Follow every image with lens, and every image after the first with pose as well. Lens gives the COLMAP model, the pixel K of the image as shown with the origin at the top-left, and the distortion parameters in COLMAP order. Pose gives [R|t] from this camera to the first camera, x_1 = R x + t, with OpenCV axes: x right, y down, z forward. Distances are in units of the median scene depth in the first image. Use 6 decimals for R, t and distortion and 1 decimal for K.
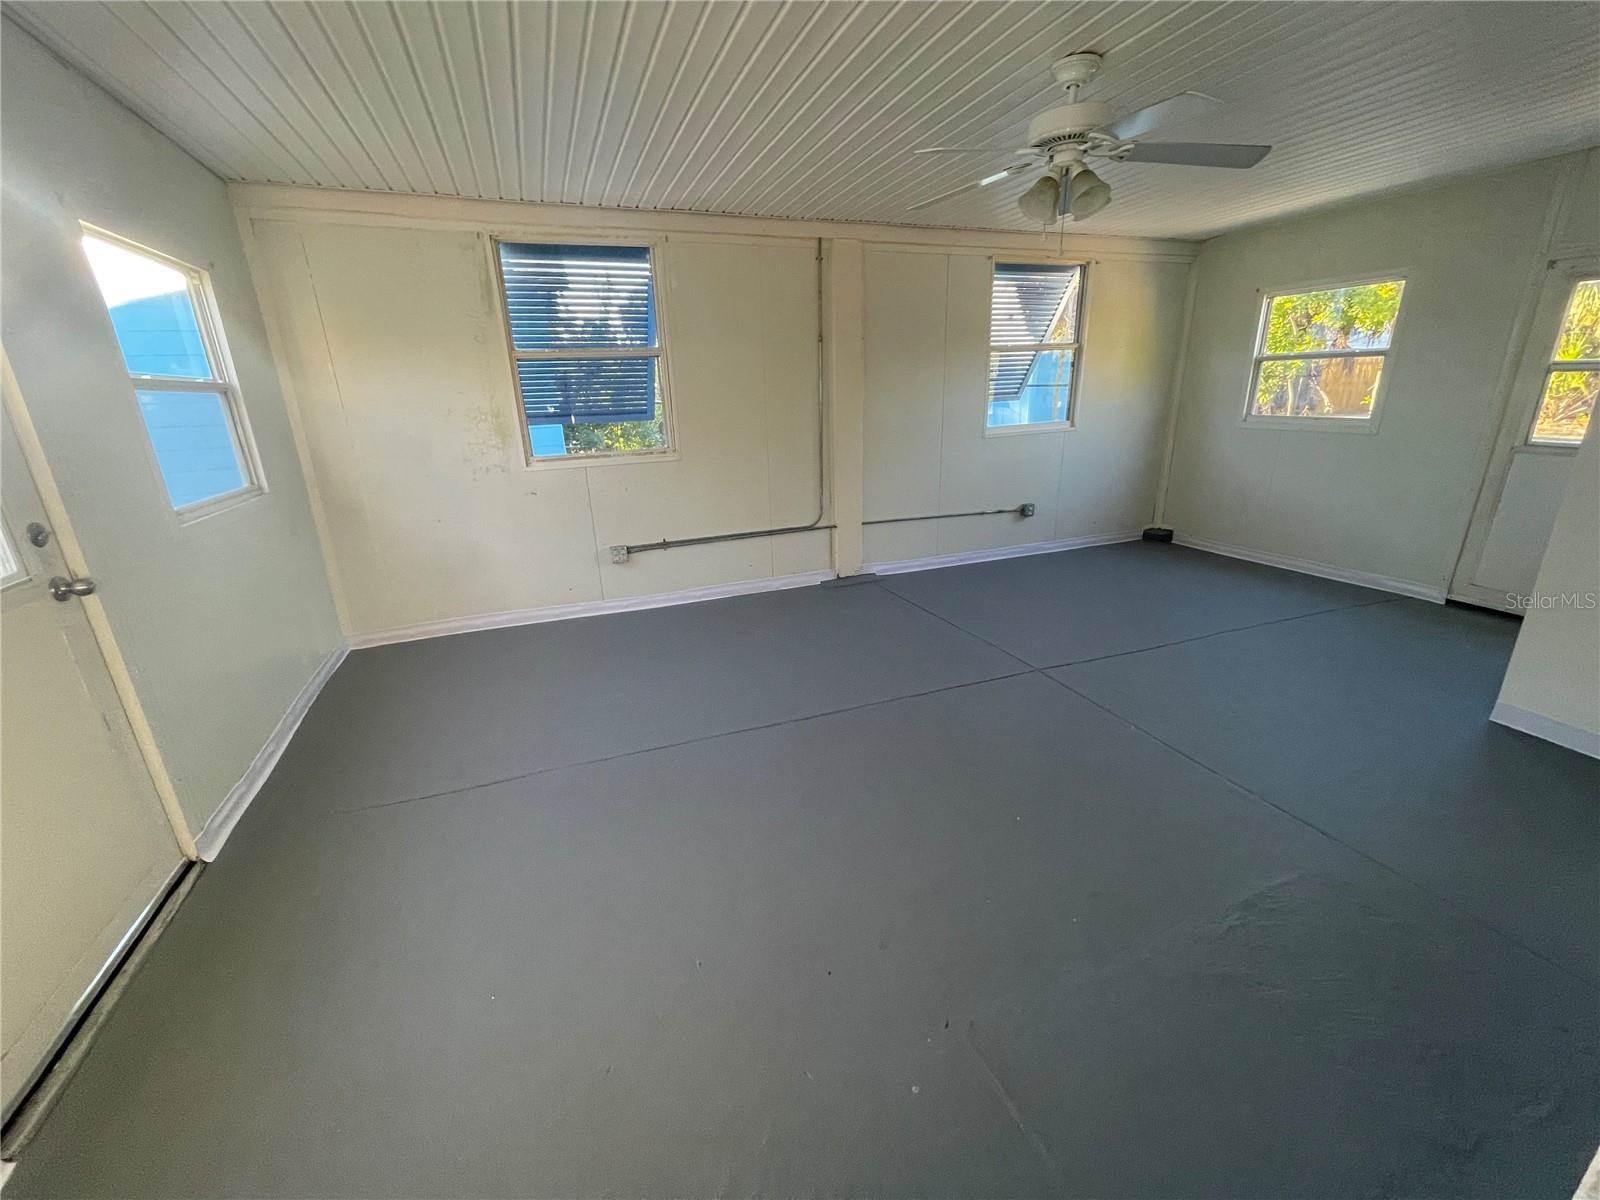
lens RADIAL K [[639.6, 0, 800.0], [0, 639.6, 600.0], [0, 0, 1]] dist [-0.001930, 0.000090]
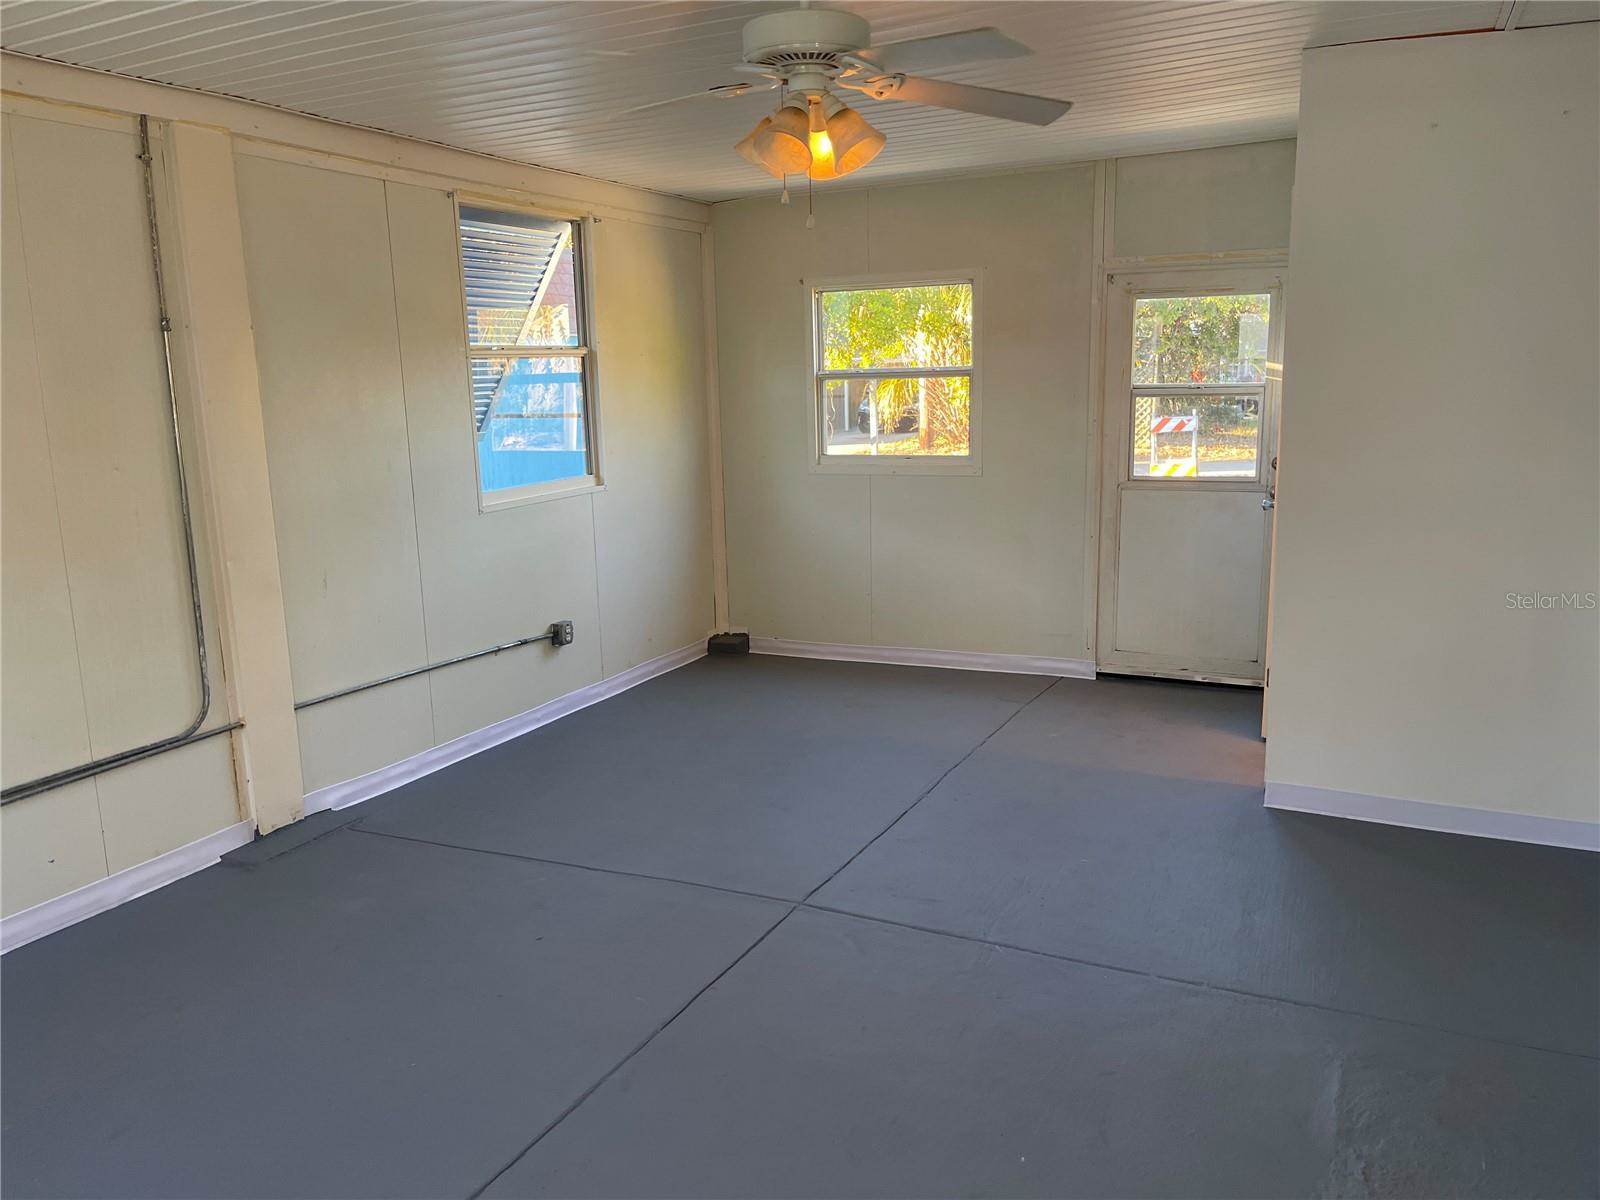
lens RADIAL K [[1207.2, 0, 798.5], [0, 1207.2, 611.6], [0, 0, 1]] dist [0.060412, -0.076676]
pose [[0.732650, -0.119593, 0.670016, -0.221991], [0.220475, 0.973061, -0.067401, -0.049069], [-0.643906, 0.197103, 0.739281, 0.102314]]
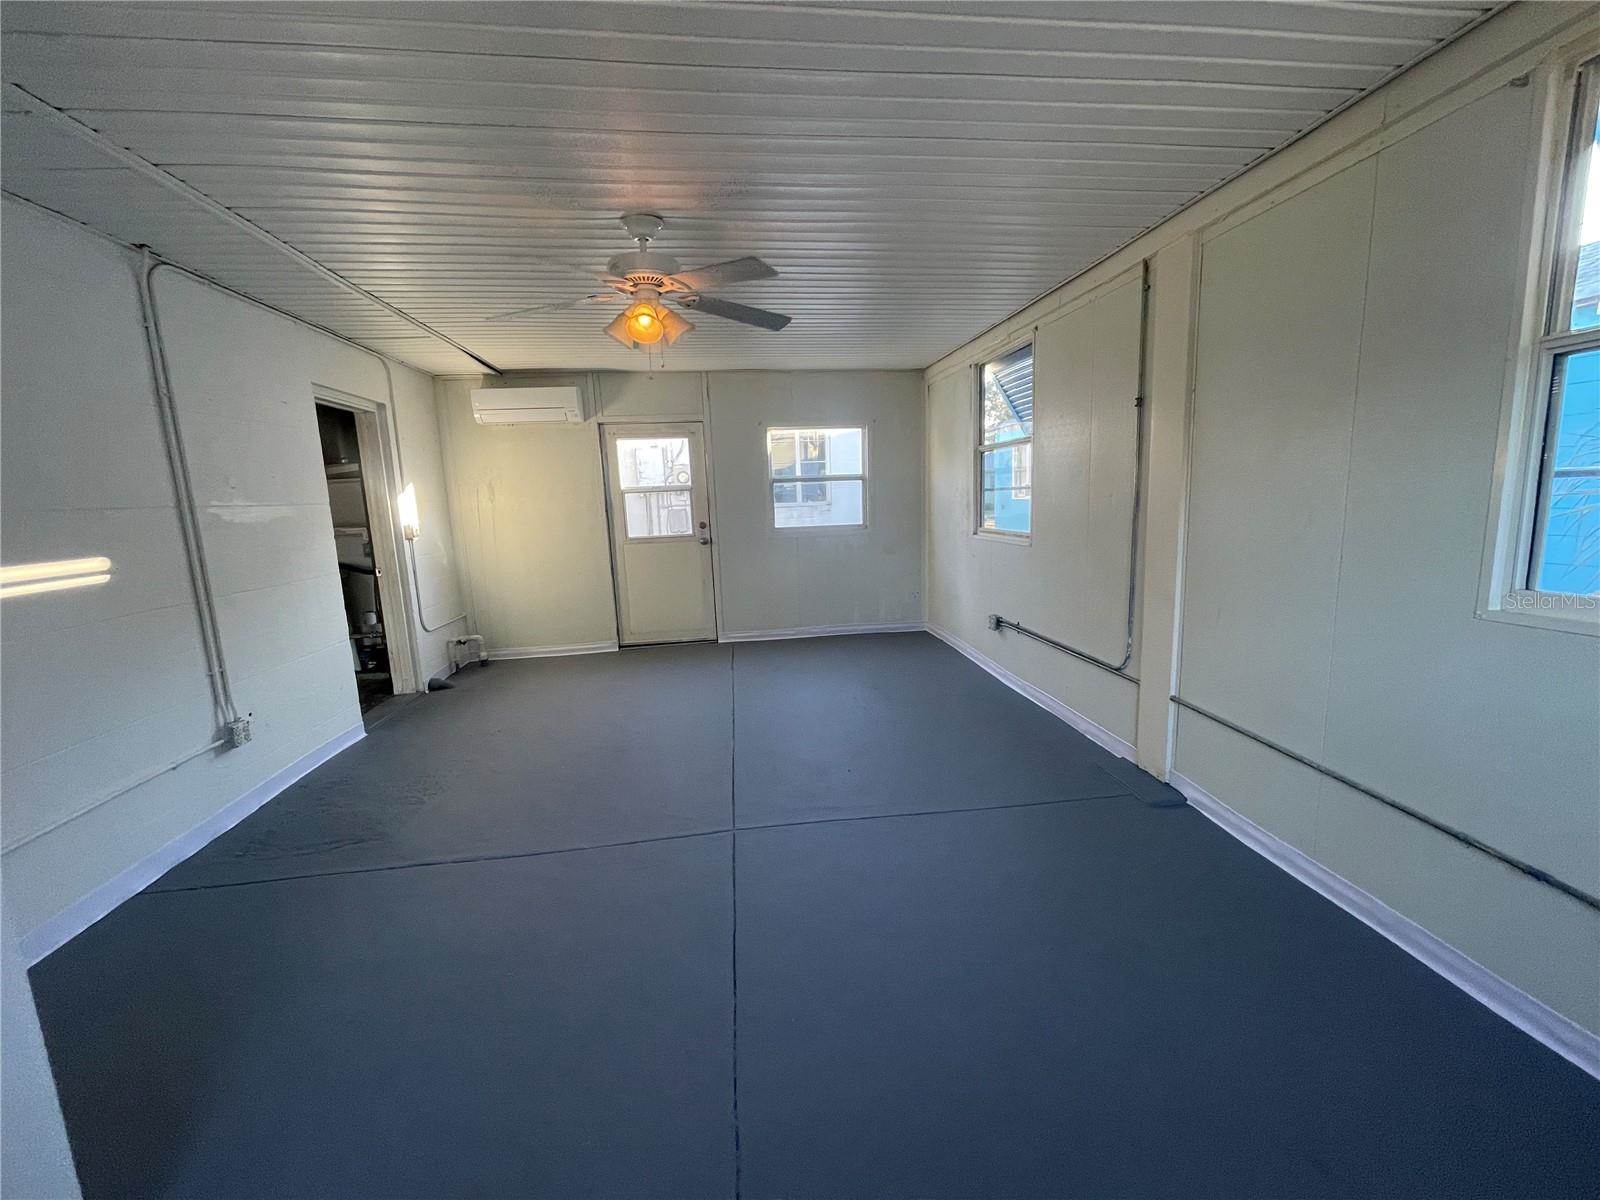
lens RADIAL K [[639.6, 0, 800.0], [0, 639.6, 600.0], [0, 0, 1]] dist [-0.001930, 0.000090]
pose [[-0.252345, 0.202511, -0.946209, 0.729242], [-0.259455, 0.927887, 0.267784, -0.276993], [0.932205, 0.313073, -0.181605, 0.780442]]
